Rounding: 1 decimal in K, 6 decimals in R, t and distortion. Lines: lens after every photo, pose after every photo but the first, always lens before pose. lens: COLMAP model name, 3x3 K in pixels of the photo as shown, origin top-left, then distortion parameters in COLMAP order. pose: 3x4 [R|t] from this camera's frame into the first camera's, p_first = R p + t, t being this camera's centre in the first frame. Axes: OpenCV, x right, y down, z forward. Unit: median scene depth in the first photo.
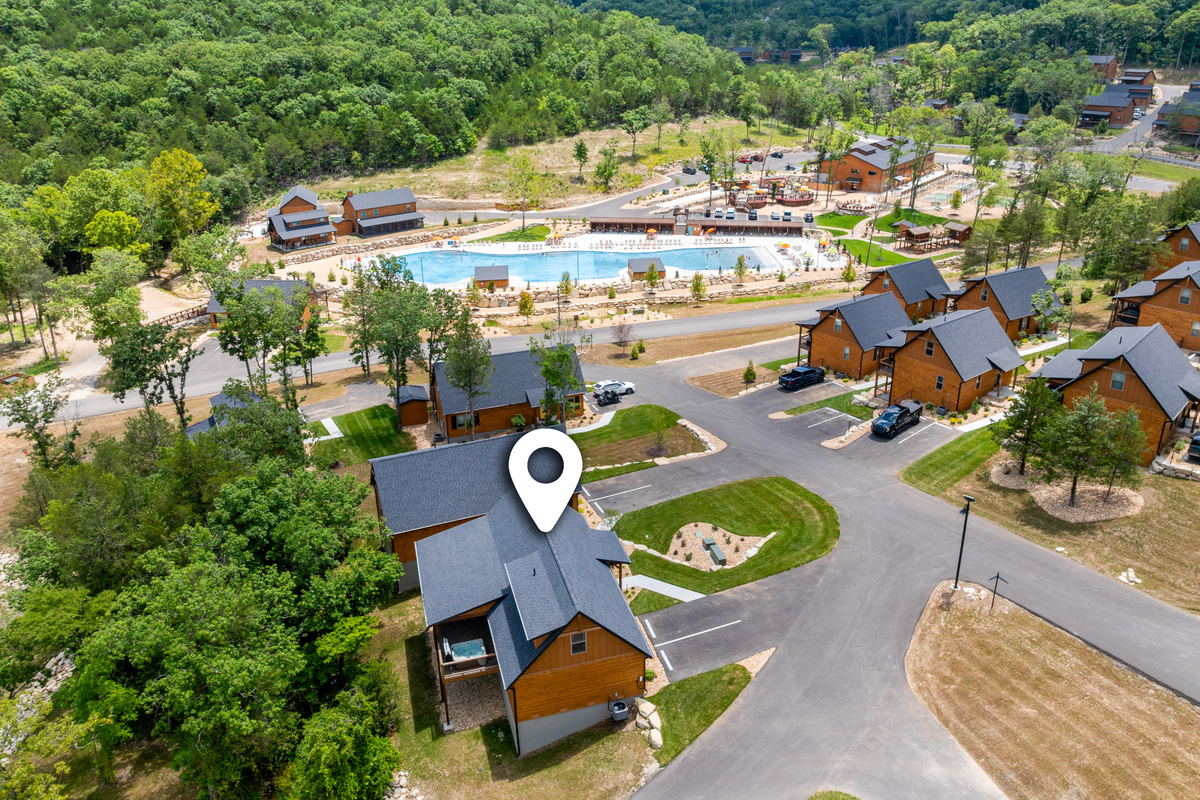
lens RADIAL K [[800.5, 0, 597.7], [0, 800.5, 401.0], [0, 0, 1]] dist [-0.007600, -0.002034]
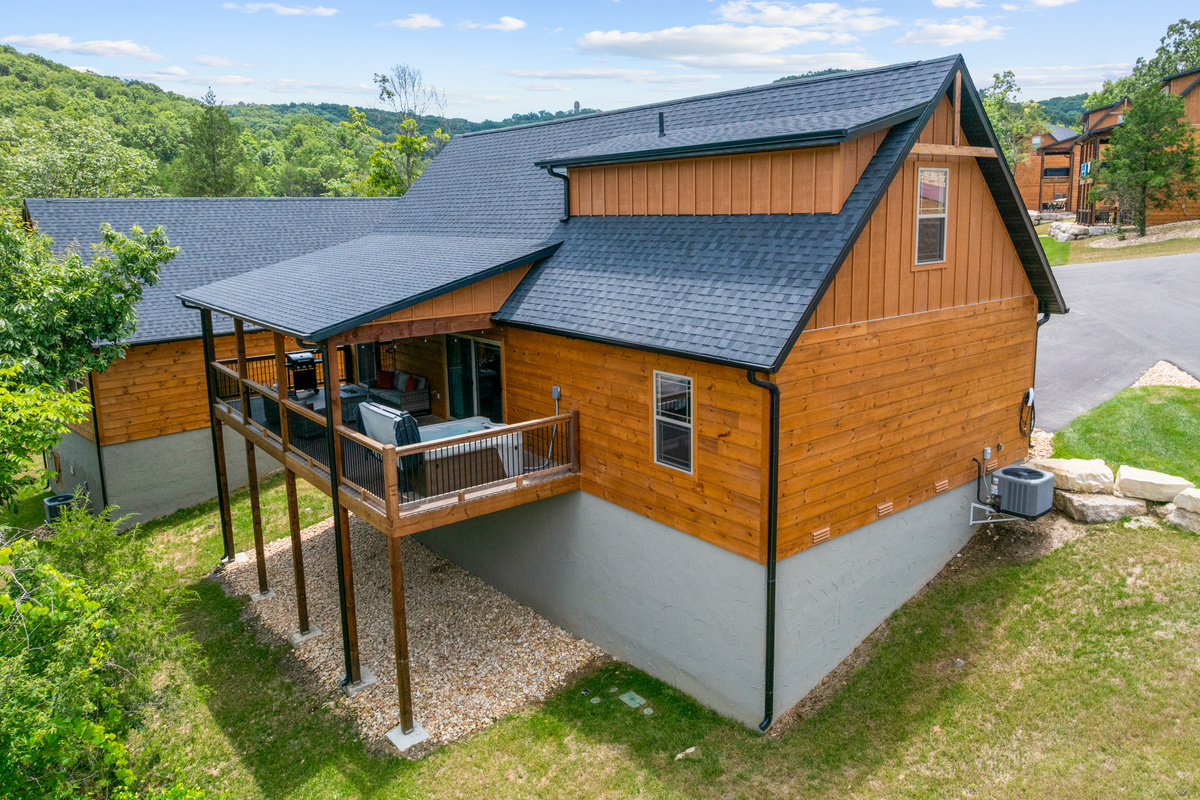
lens RADIAL K [[800.5, 0, 602.2], [0, 800.5, 397.2], [0, 0, 1]] dist [-0.007600, -0.002034]
pose [[0.919720, -0.073380, 0.385656, -0.225455], [0.152284, 0.972139, -0.178198, 0.360668], [-0.361835, 0.222621, 0.905271, 0.727135]]
